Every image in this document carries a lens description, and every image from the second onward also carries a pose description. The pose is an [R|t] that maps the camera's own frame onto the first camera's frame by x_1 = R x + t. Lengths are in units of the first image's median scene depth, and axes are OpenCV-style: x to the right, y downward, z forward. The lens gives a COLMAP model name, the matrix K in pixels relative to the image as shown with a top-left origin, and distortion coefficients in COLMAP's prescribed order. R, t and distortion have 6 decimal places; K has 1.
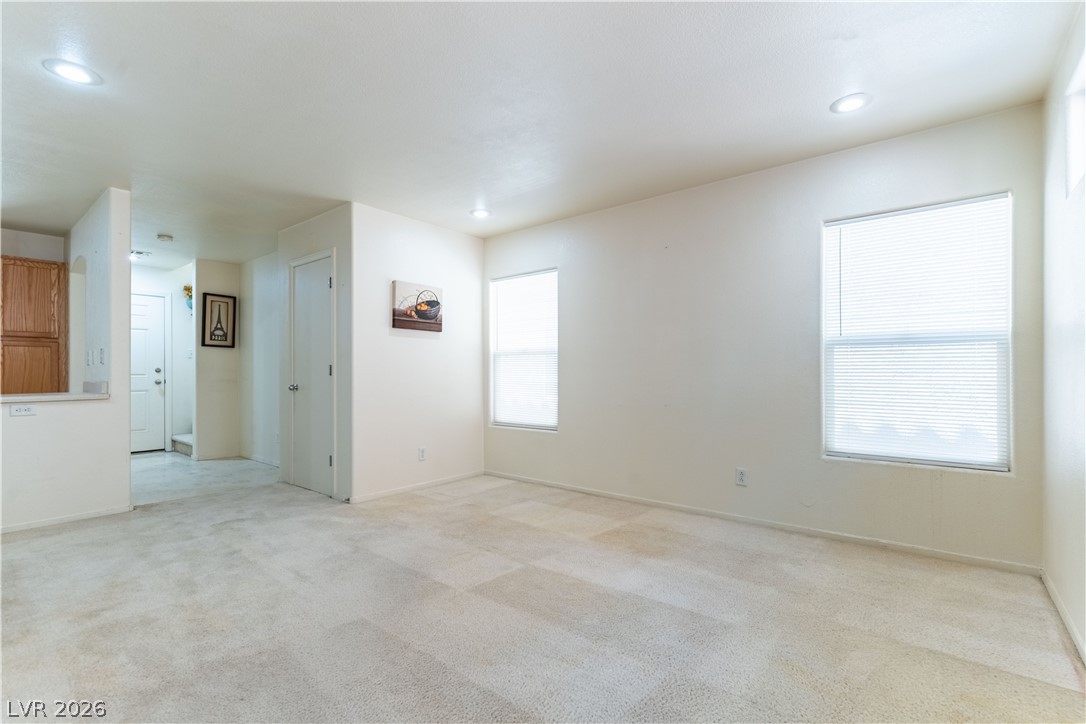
lens RADIAL K [[488.1, 0, 545.7], [0, 488.1, 369.0], [0, 0, 1]] dist [-0.000302, -0.000377]
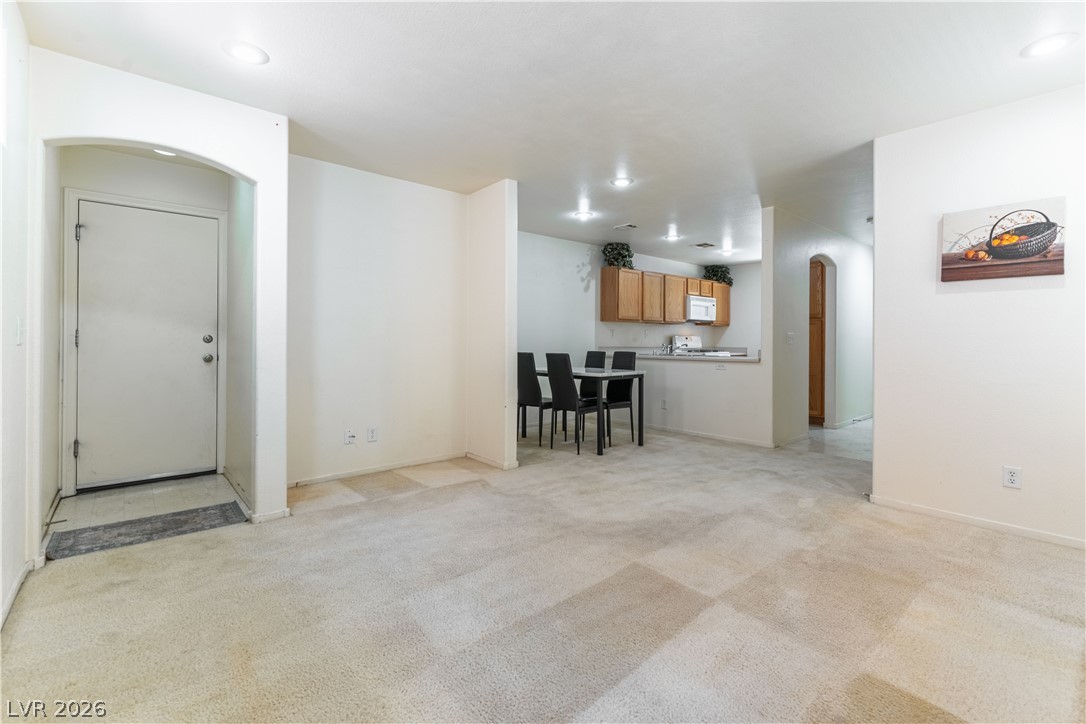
lens RADIAL K [[481.5, 0, 548.3], [0, 481.5, 343.4], [0, 0, 1]] dist [-0.000904, -0.000261]
pose [[-0.174864, 0.004986, -0.984580, 0.443243], [0.001943, 0.999987, 0.004719, -0.000101], [0.984591, -0.001088, -0.174872, 0.525414]]
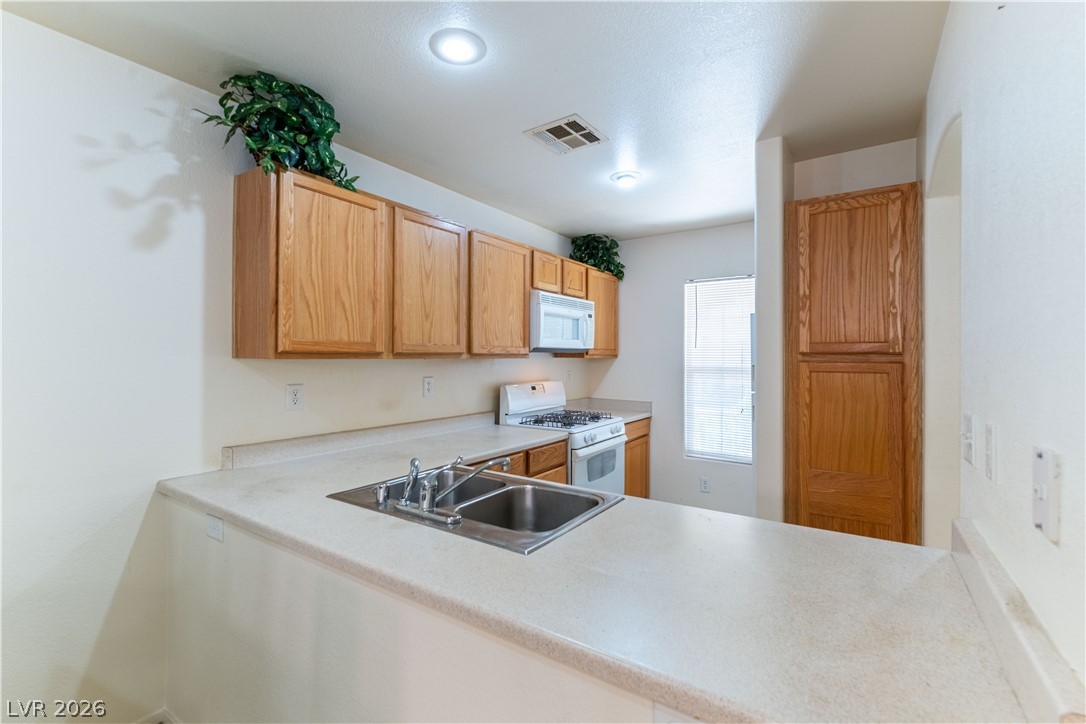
lens RADIAL K [[483.1, 0, 555.4], [0, 483.1, 356.0], [0, 0, 1]] dist [-0.000357, -0.000380]
pose [[0.105660, 0.000963, -0.994402, -0.626003], [0.001313, 0.999999, 0.001108, -0.065488], [0.994401, -0.001422, 0.105658, 0.673095]]
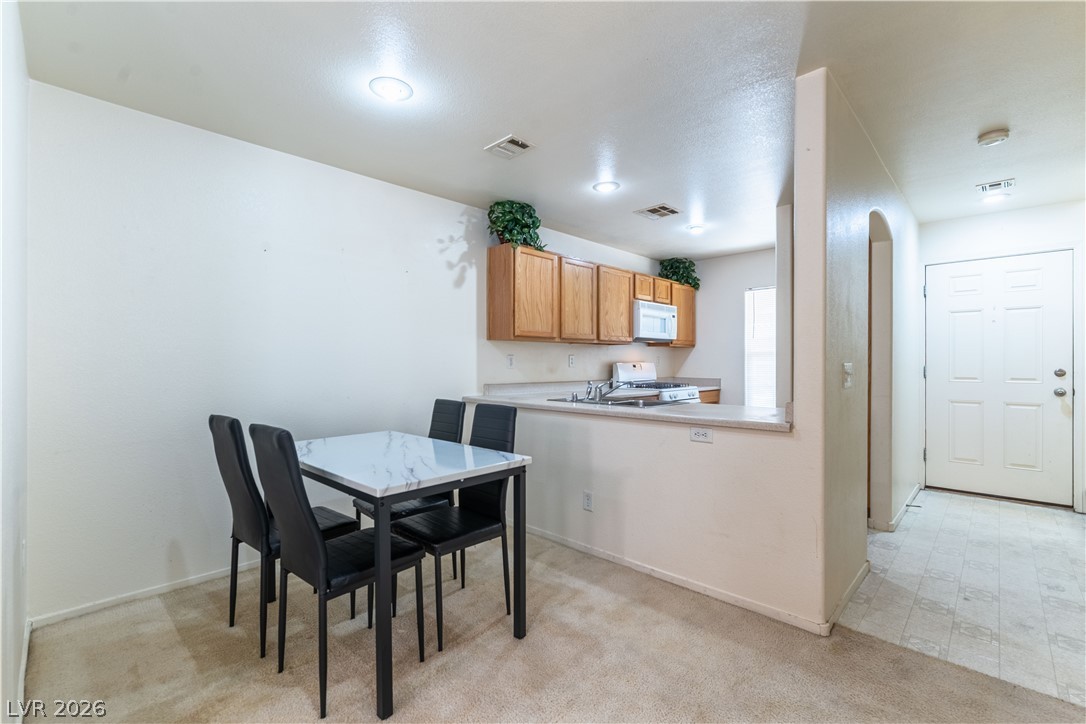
lens RADIAL K [[482.8, 0, 549.9], [0, 482.8, 364.7], [0, 0, 1]] dist [0.000369, 0.000063]
pose [[-0.078243, 0.006638, -0.996912, -0.221858], [0.006774, 0.999958, 0.006127, -0.022266], [0.996911, -0.006273, -0.078285, 0.606583]]
